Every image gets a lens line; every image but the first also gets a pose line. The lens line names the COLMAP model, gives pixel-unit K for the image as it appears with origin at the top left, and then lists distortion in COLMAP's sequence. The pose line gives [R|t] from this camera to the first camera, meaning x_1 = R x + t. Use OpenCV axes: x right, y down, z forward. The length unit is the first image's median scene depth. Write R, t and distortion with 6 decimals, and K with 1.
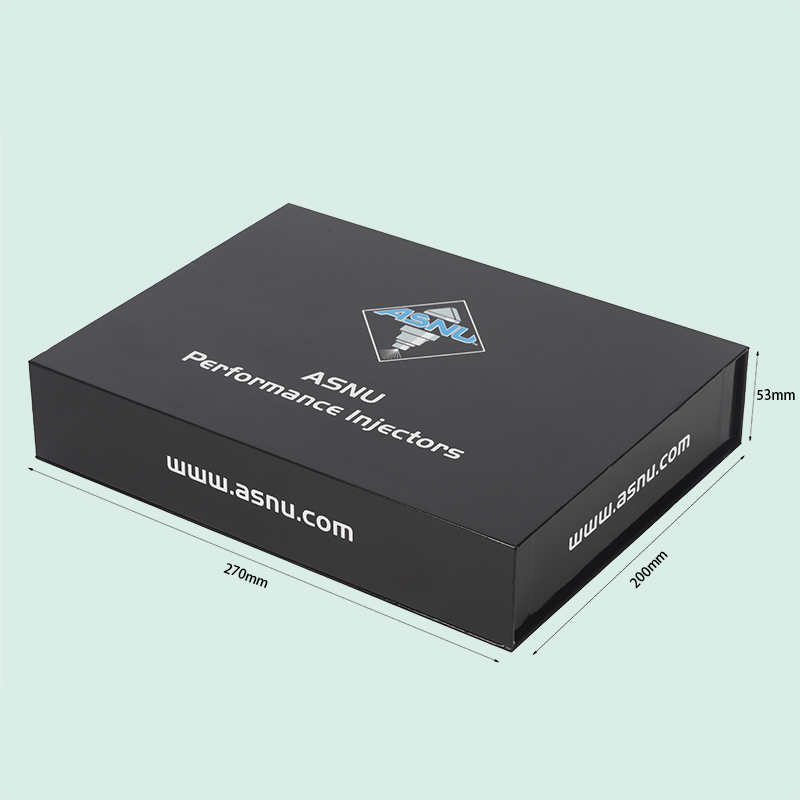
lens RADIAL K [[2710.6, 0, 397.2], [0, 2710.6, 397.4], [0, 0, 1]] dist [0.525596, 0.000000]
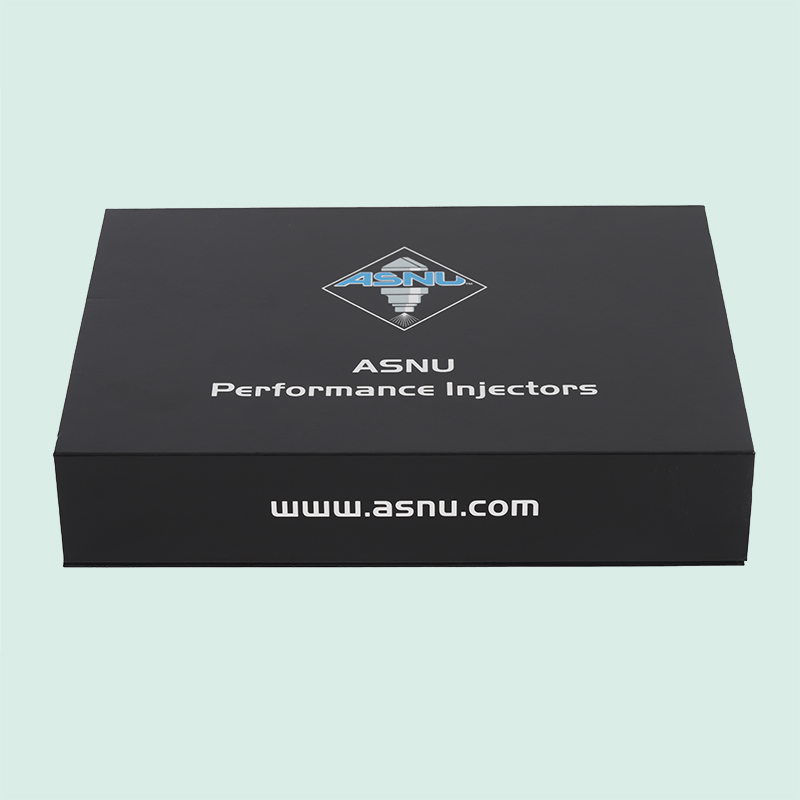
lens RADIAL K [[2710.6, 0, 484.2], [0, 2710.6, 368.1], [0, 0, 1]] dist [0.525596, 0.000000]
pose [[0.813507, -0.301538, 0.497274, -0.436218], [0.294892, 0.950879, 0.094171, -0.078294], [-0.501243, 0.070033, 0.862468, 0.217396]]
